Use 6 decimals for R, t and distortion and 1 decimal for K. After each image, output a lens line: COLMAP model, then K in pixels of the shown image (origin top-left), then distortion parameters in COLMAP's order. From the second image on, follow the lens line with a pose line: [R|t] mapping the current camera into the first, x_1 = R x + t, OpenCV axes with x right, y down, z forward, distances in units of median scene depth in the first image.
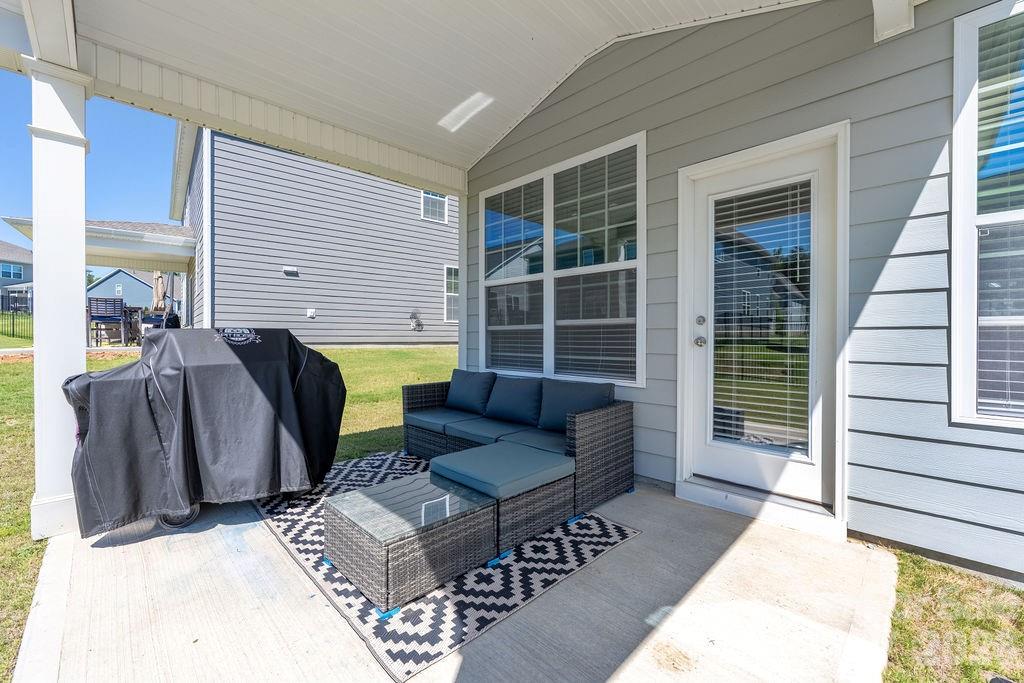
lens RADIAL K [[419.7, 0, 510.1], [0, 419.7, 339.0], [0, 0, 1]] dist [-0.001137, -0.000492]
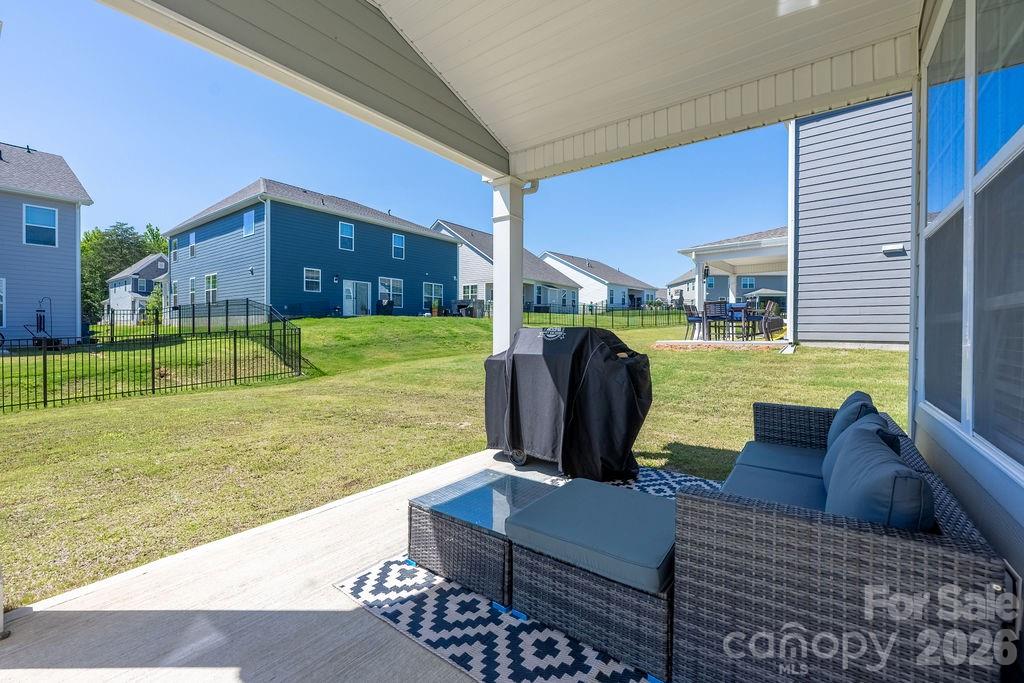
lens RADIAL K [[419.7, 0, 497.5], [0, 419.7, 331.2], [0, 0, 1]] dist [-0.001137, -0.000492]
pose [[0.149775, 0.000706, -0.988720, 0.564590], [-0.009246, 0.999957, -0.000687, -0.010303], [0.988677, 0.009245, 0.149775, 0.627439]]
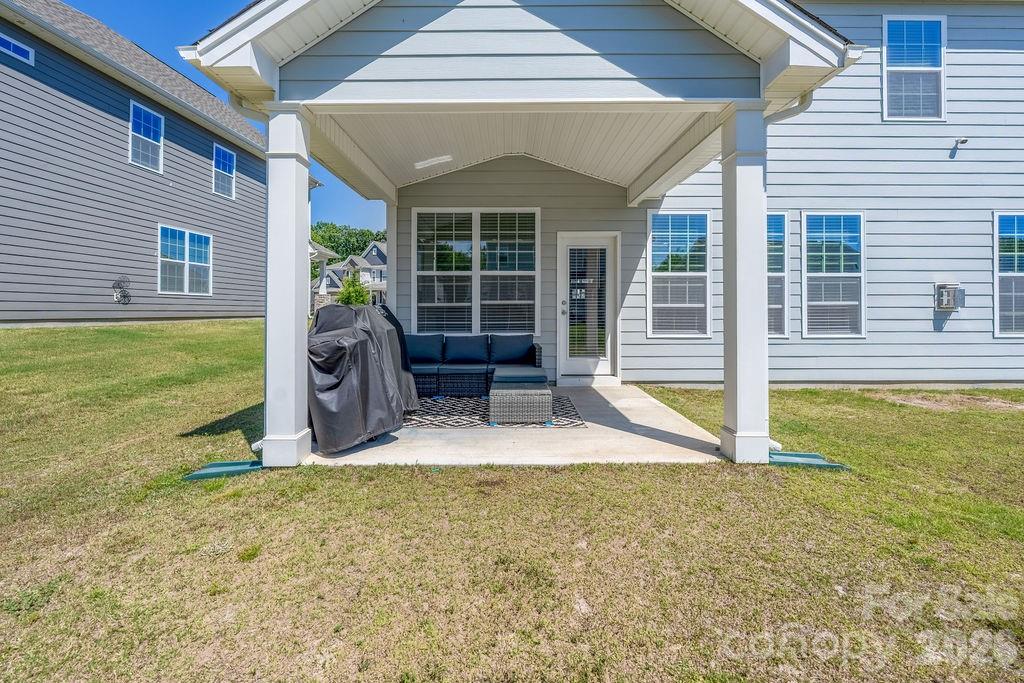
lens RADIAL K [[419.7, 0, 513.8], [0, 419.7, 307.0], [0, 0, 1]] dist [-0.001137, -0.000492]
pose [[0.705105, 0.002311, 0.709099, -1.258594], [0.006991, 0.999923, -0.010211, -0.003005], [-0.709068, 0.012157, 0.705035, -0.336062]]
